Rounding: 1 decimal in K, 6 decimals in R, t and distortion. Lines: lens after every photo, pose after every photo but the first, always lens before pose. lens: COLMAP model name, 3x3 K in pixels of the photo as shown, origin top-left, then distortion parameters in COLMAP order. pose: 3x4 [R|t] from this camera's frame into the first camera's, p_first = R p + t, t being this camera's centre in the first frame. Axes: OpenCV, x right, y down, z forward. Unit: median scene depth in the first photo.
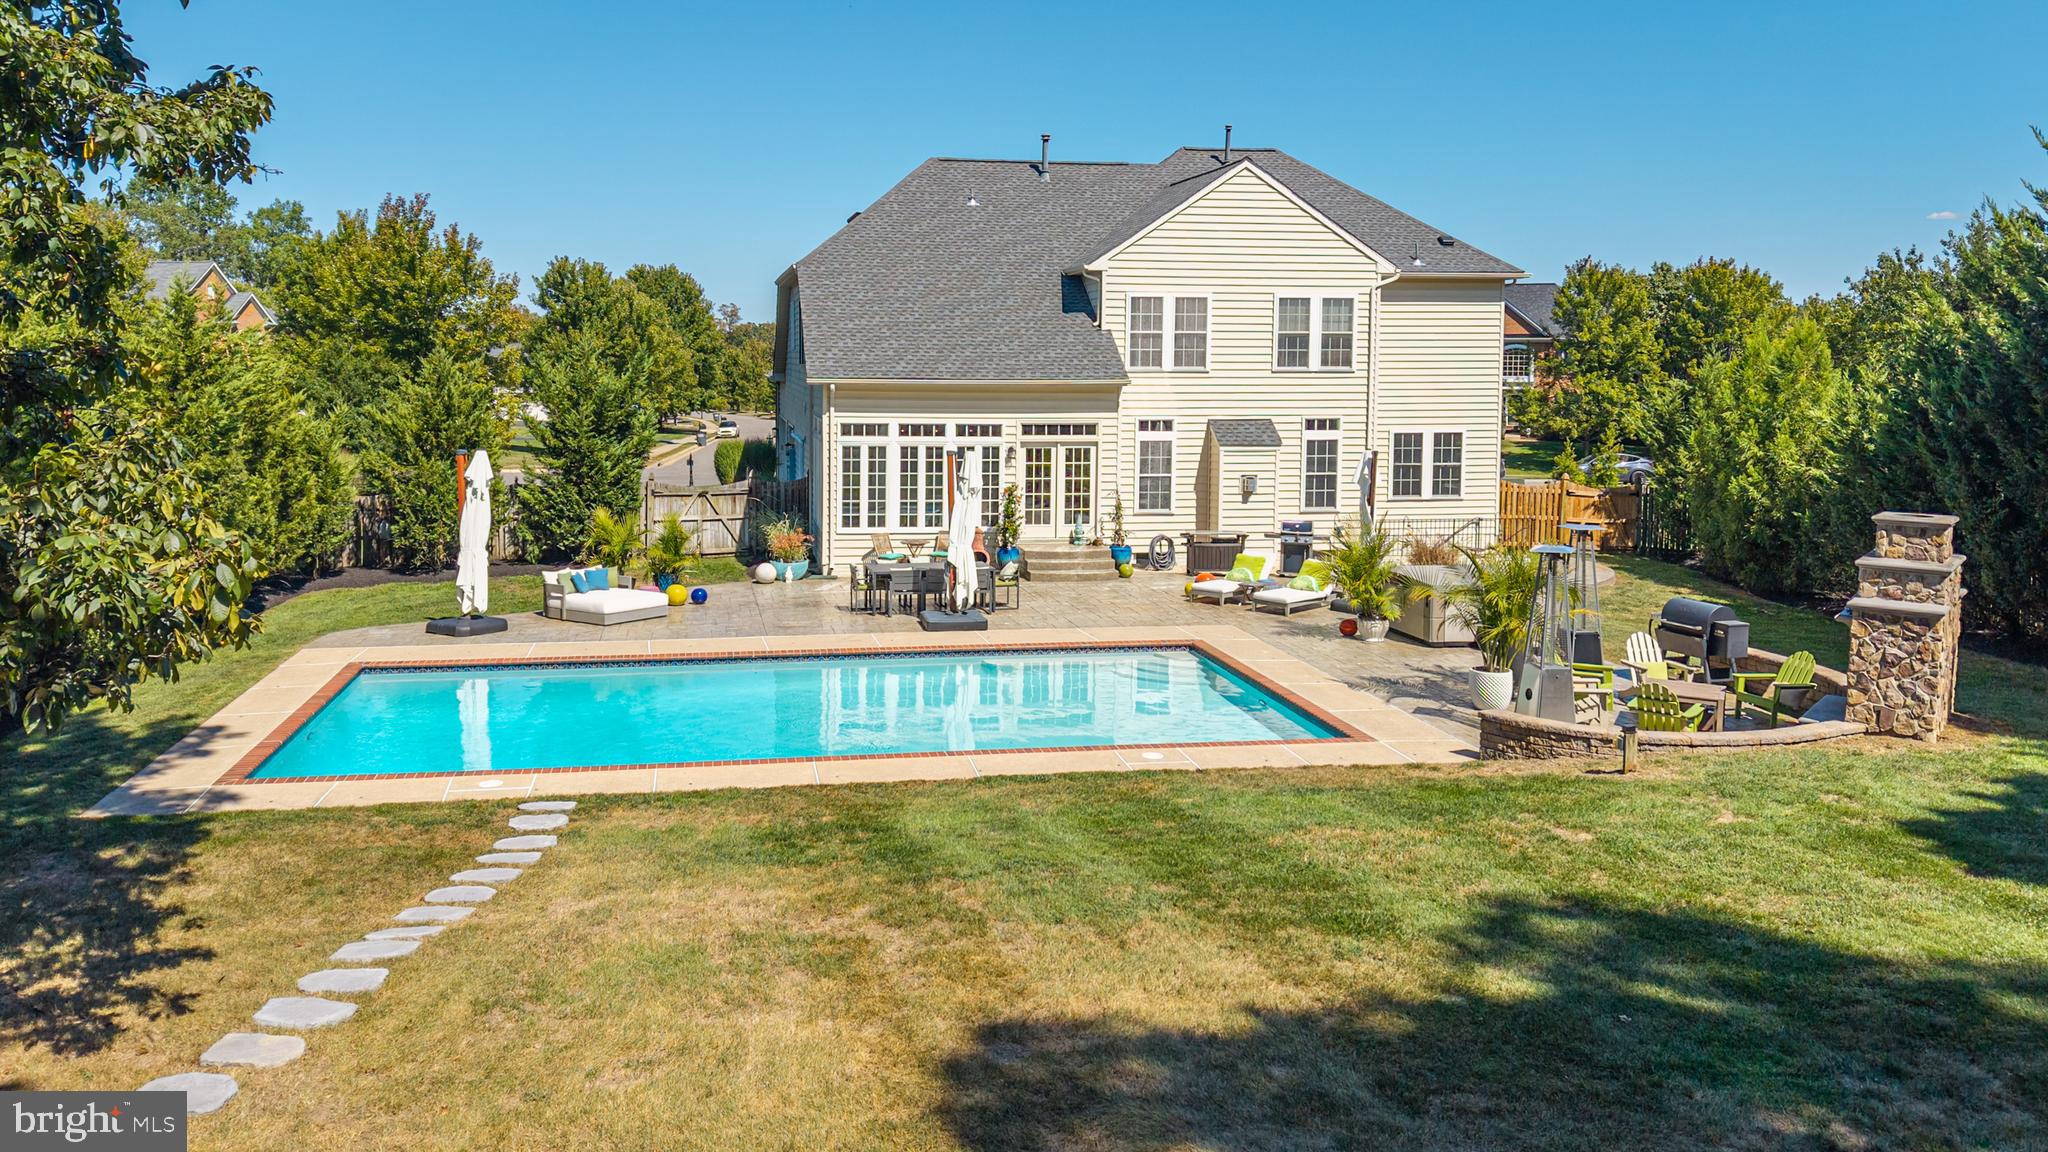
lens RADIAL K [[1587.4, 0, 958.8], [0, 1587.4, 489.2], [0, 0, 1]] dist [0.084115, -0.128536]
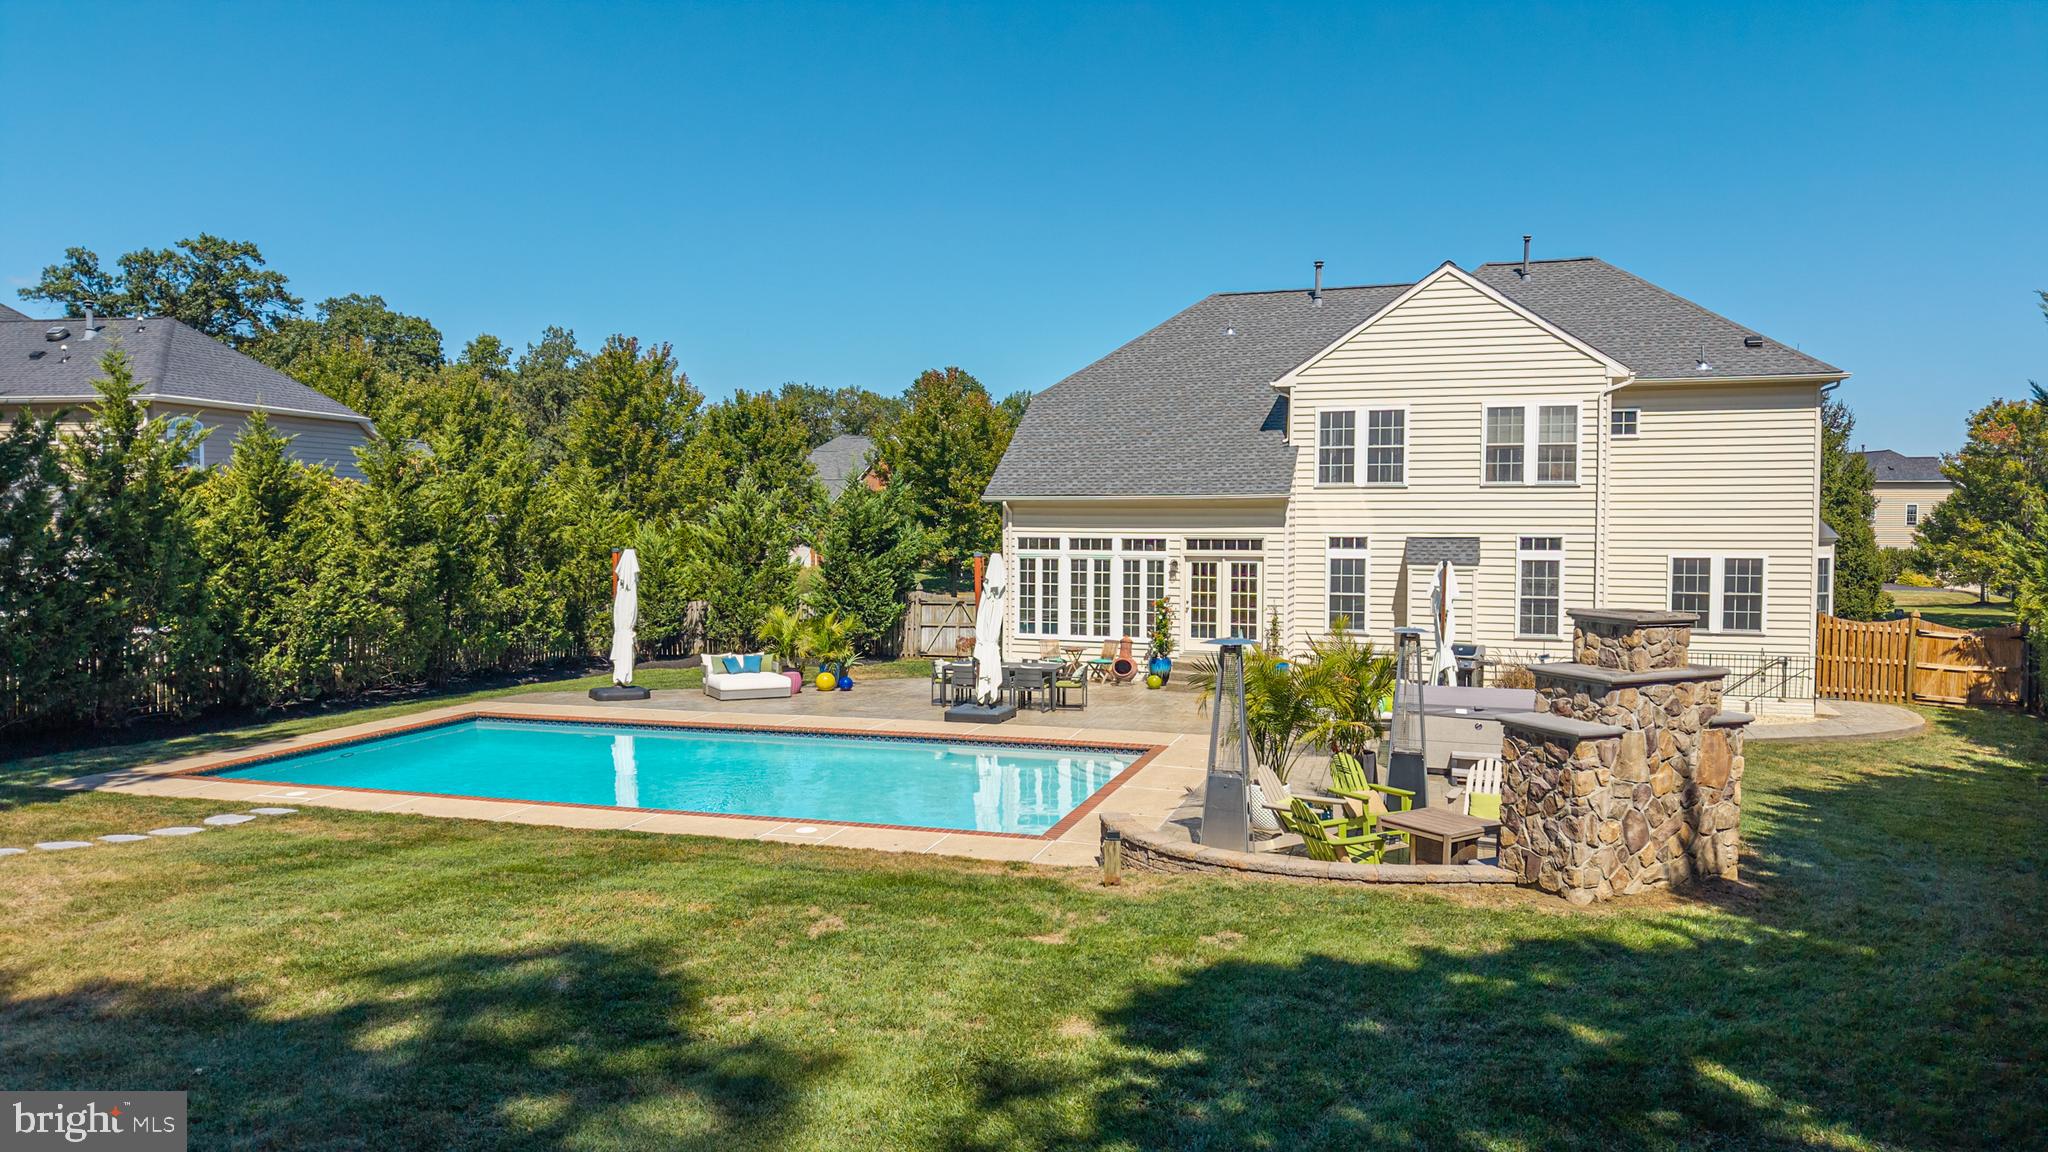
lens RADIAL K [[1394.9, 0, 979.0], [0, 1394.9, 594.0], [0, 0, 1]] dist [0.092170, -0.283791]
pose [[0.878227, 0.021849, -0.477745, 0.351081], [-0.036489, 0.999105, -0.021385, 0.018570], [0.476851, 0.036213, 0.878238, 0.144083]]
